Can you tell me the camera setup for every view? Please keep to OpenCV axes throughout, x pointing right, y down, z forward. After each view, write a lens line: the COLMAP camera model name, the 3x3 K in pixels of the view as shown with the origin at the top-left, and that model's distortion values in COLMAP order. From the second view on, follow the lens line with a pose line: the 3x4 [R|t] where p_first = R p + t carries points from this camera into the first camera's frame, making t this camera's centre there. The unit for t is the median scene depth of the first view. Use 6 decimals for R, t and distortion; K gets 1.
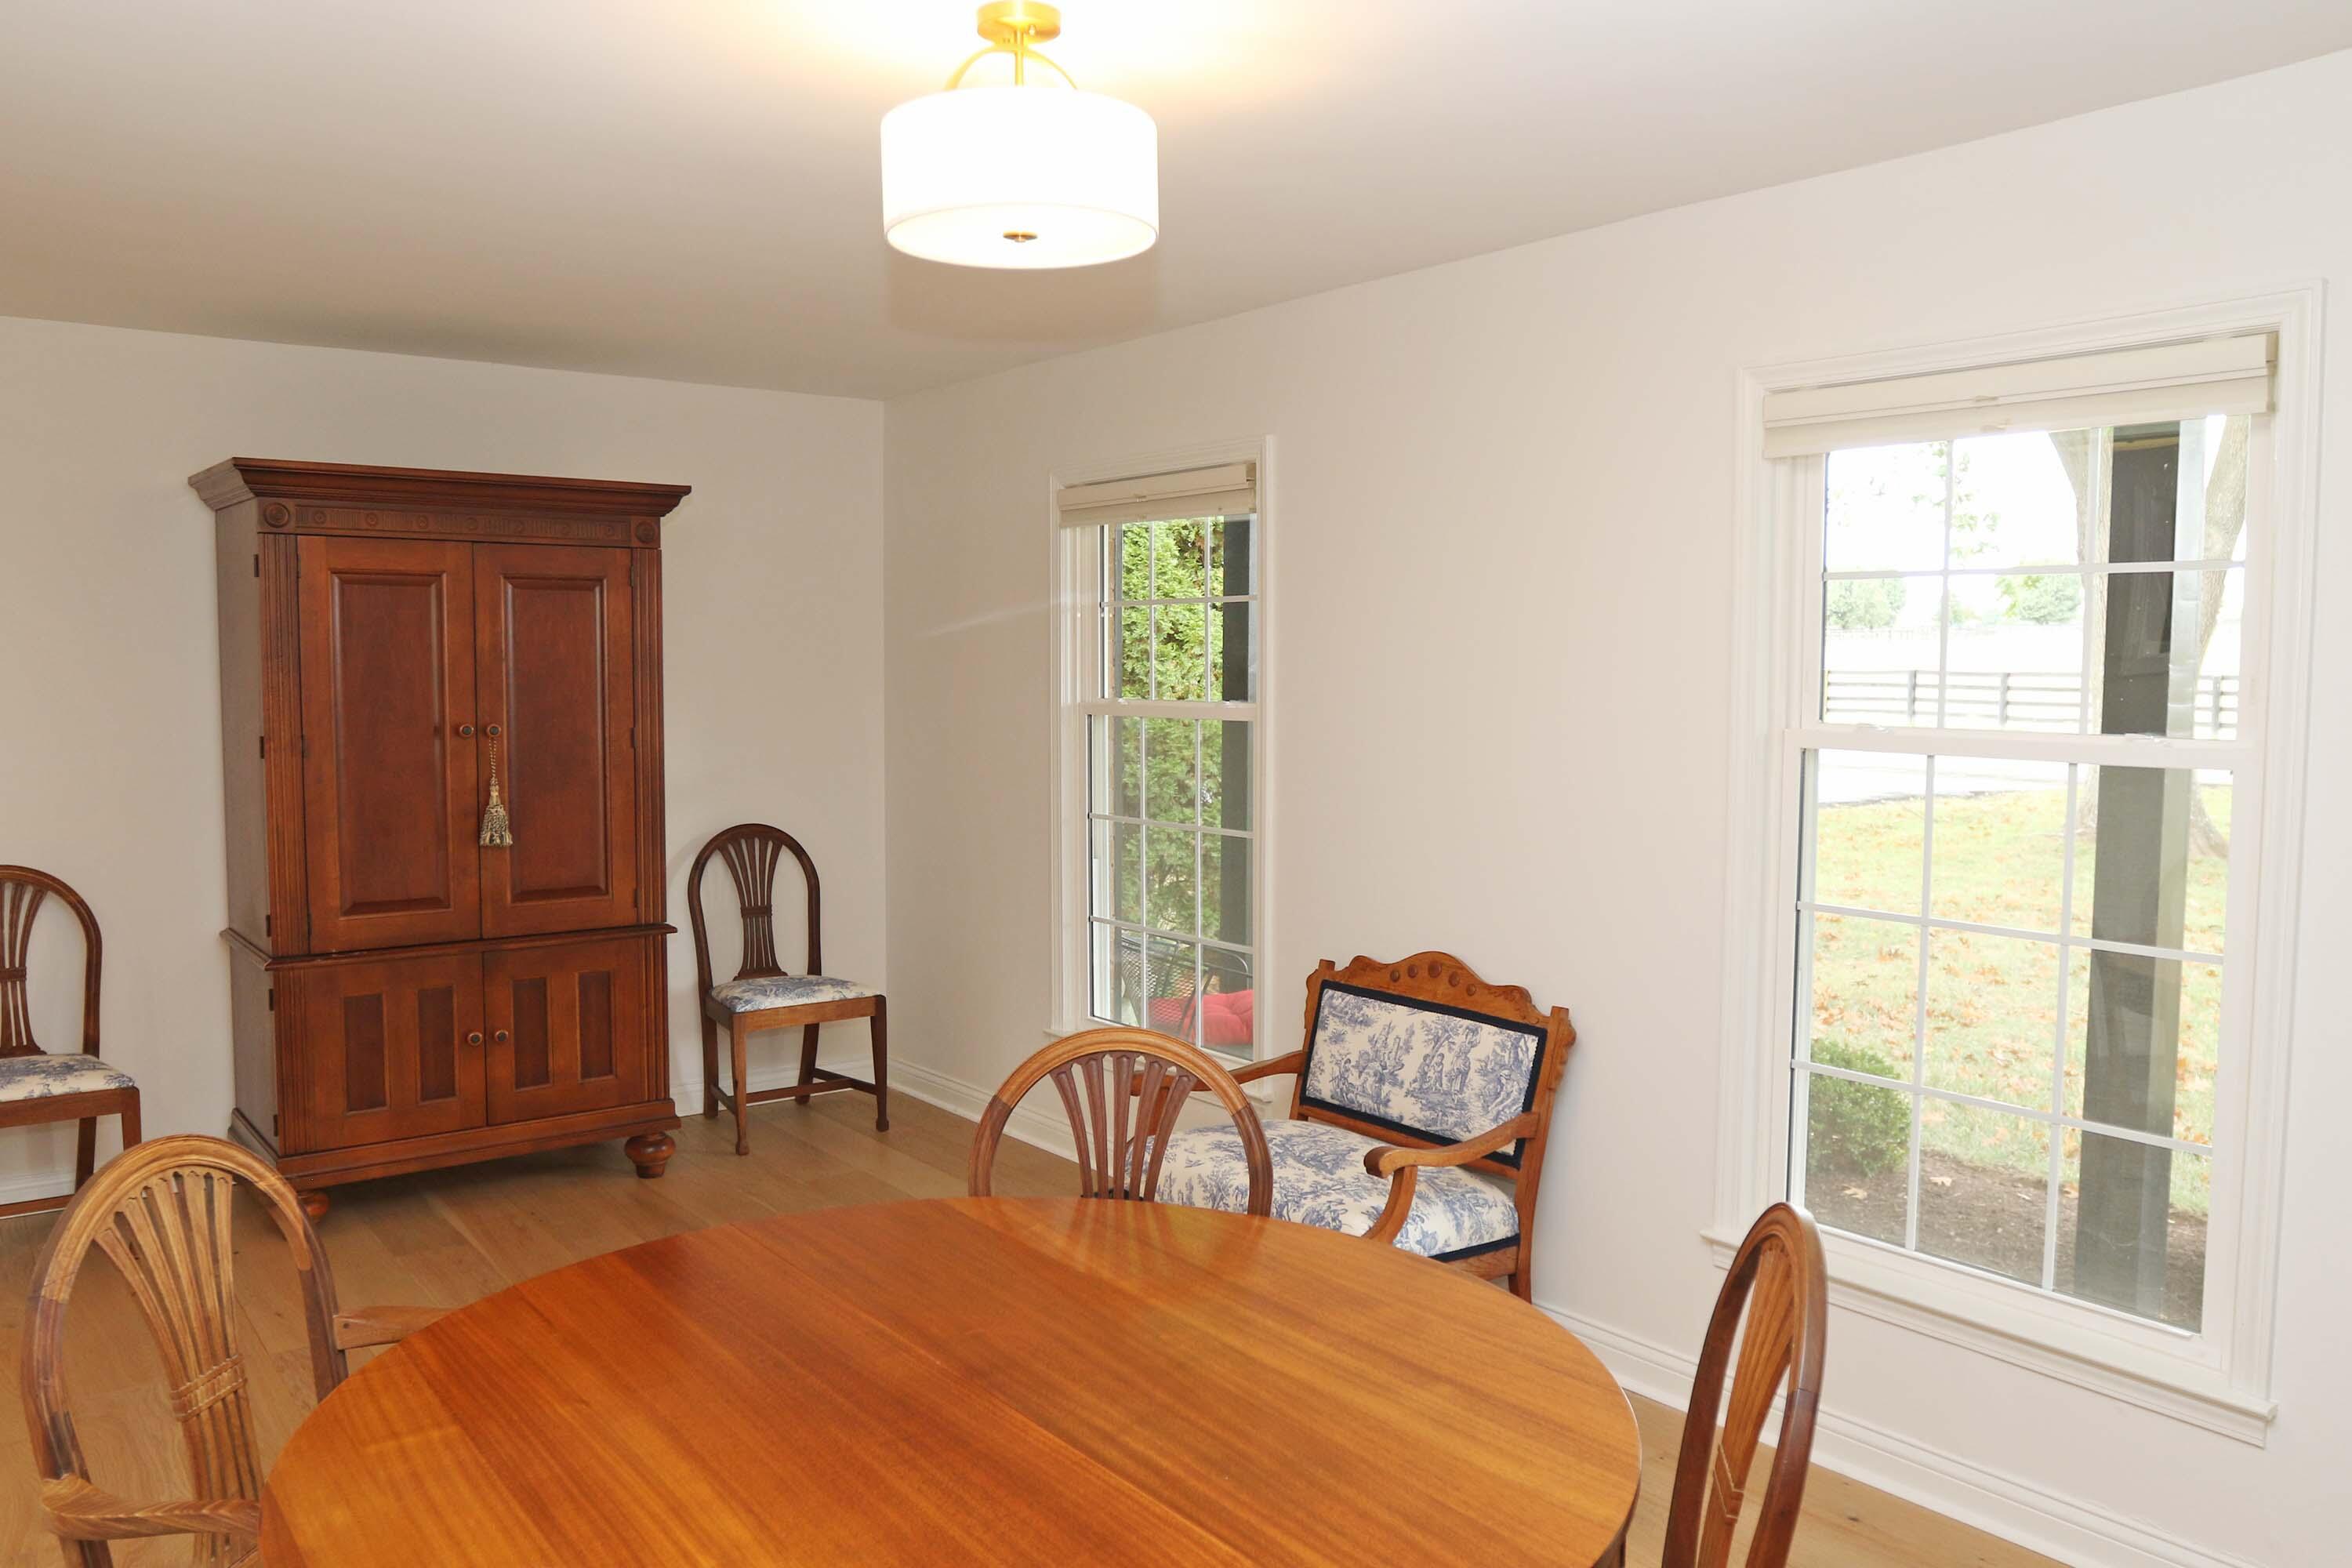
lens RADIAL K [[1792.7, 0, 1170.2], [0, 1792.7, 780.7], [0, 0, 1]] dist [-0.057456, 0.031590]
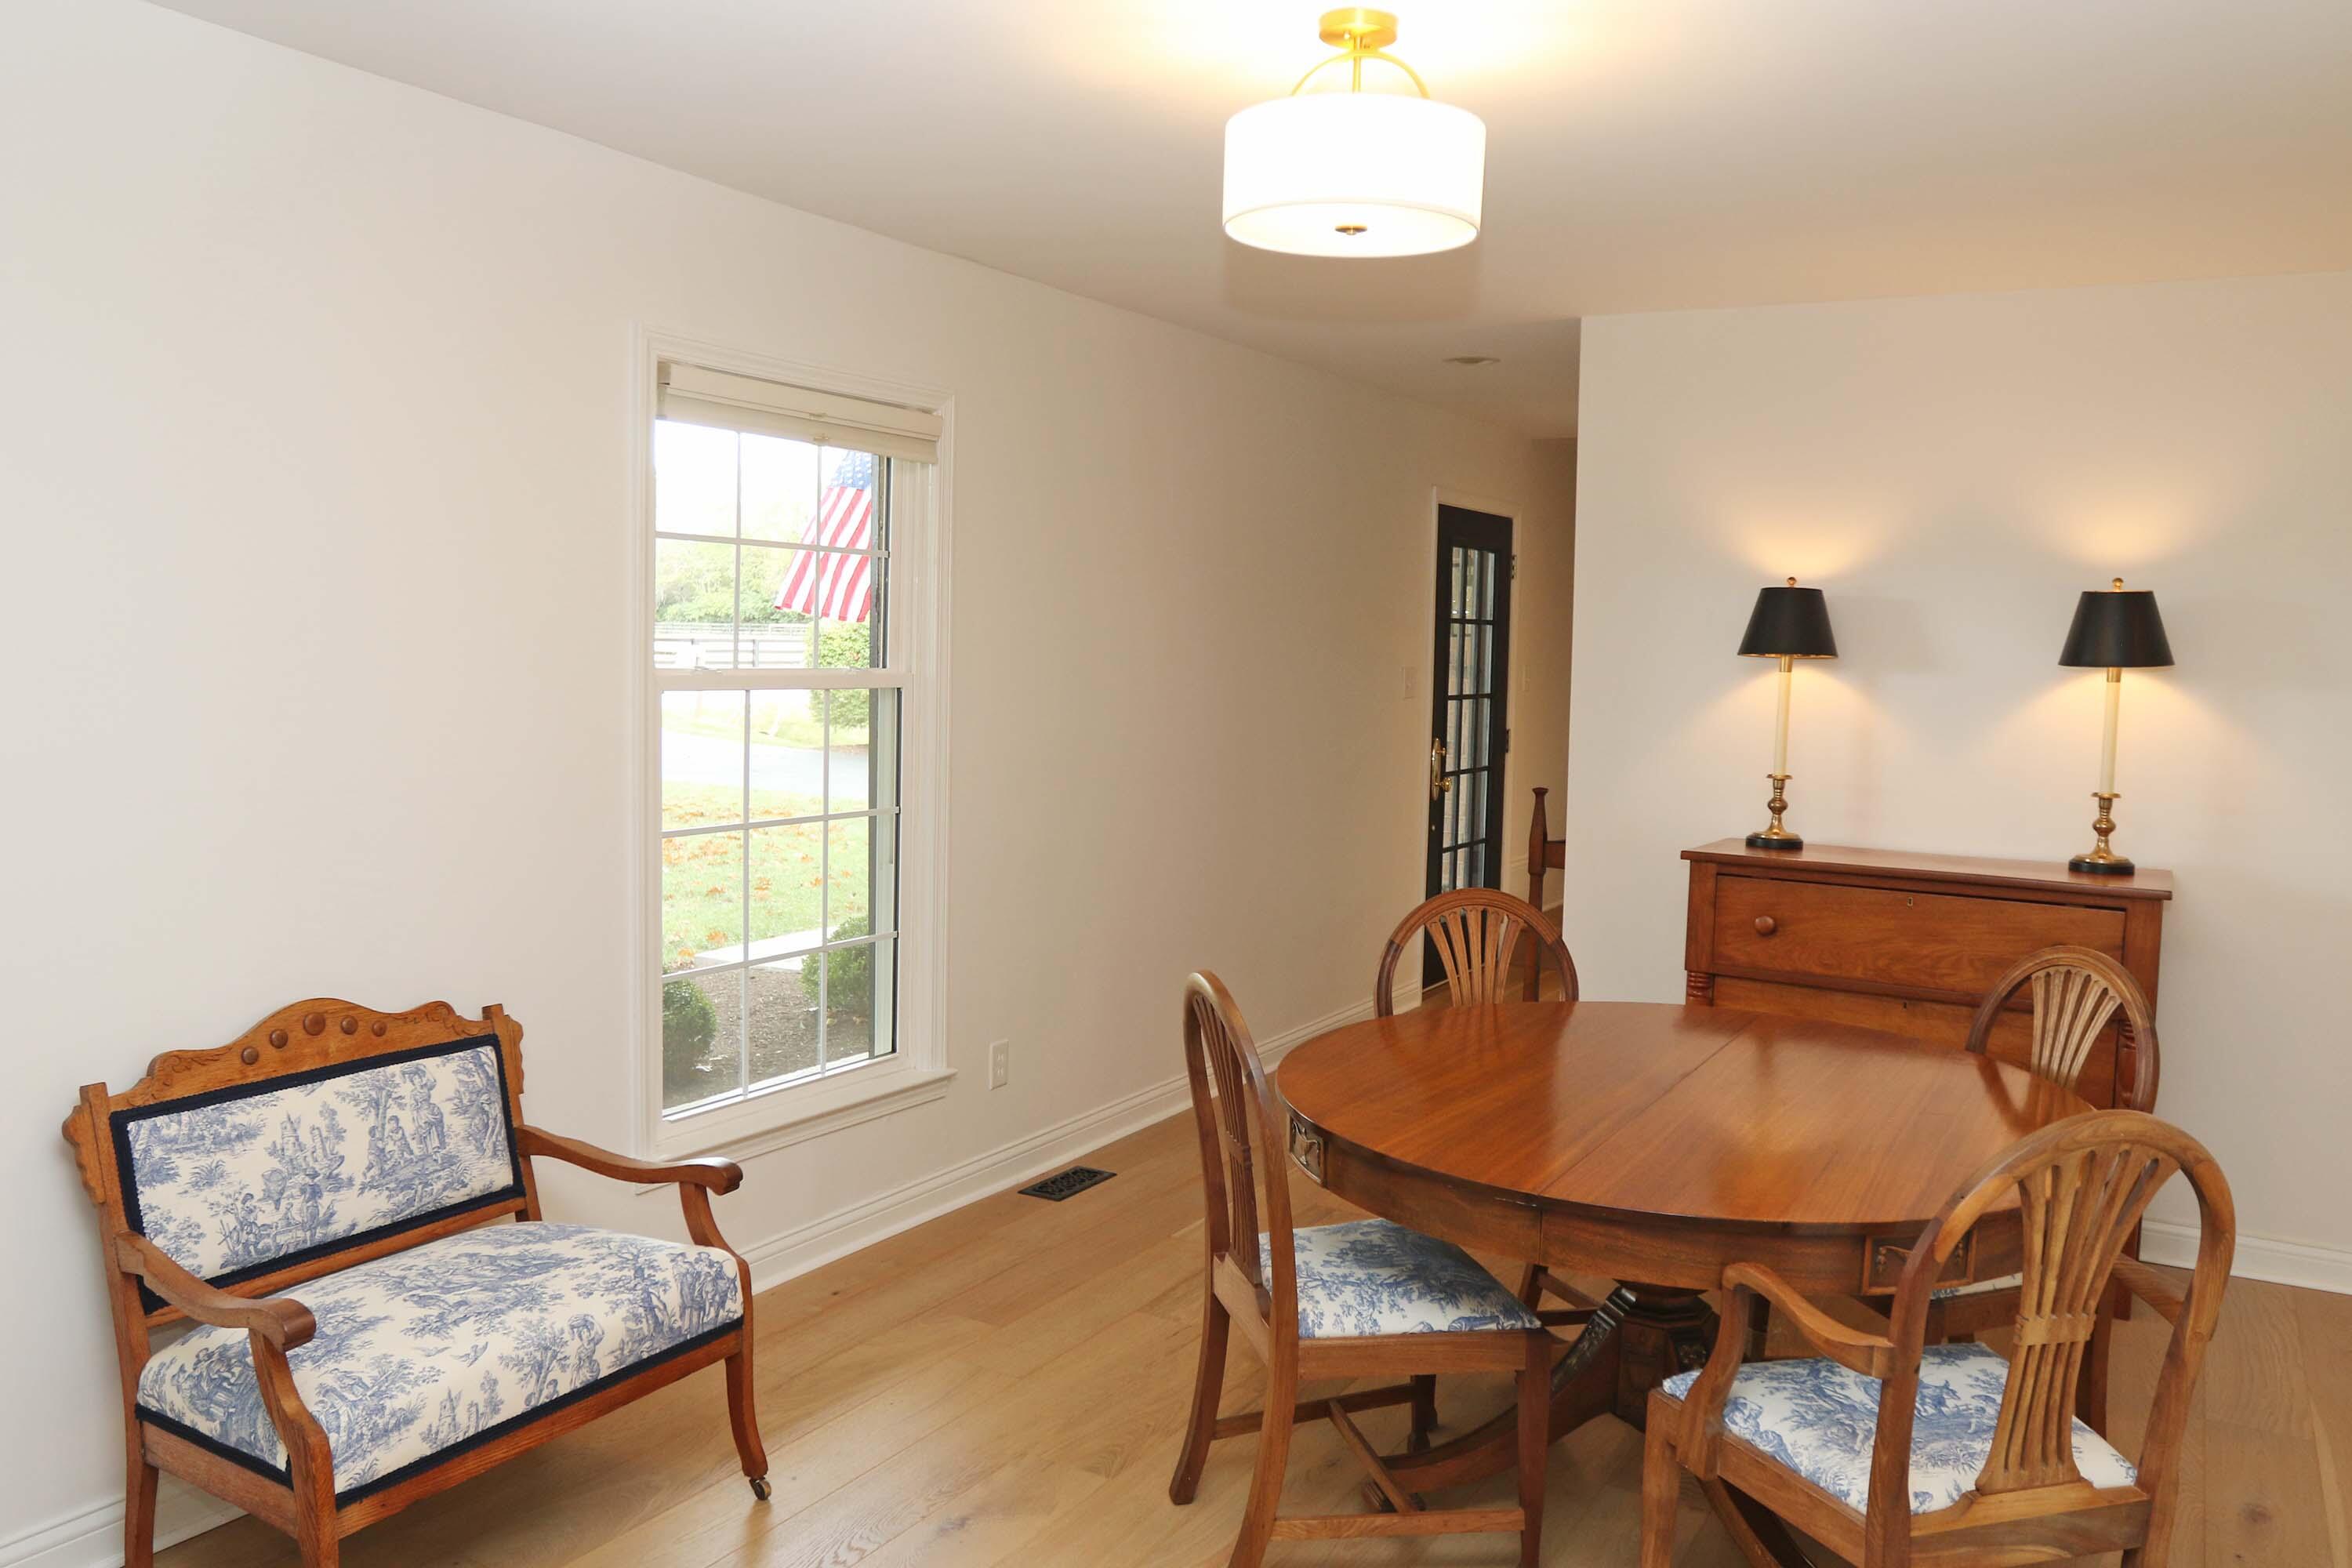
lens RADIAL K [[1792.7, 0, 1172.6], [0, 1792.7, 778.4], [0, 0, 1]] dist [-0.057456, 0.031590]
pose [[-0.381878, -0.087983, 0.920015, -0.659817], [0.039056, 0.993033, 0.111177, -0.063069], [-0.923387, 0.078388, -0.375781, 0.957491]]
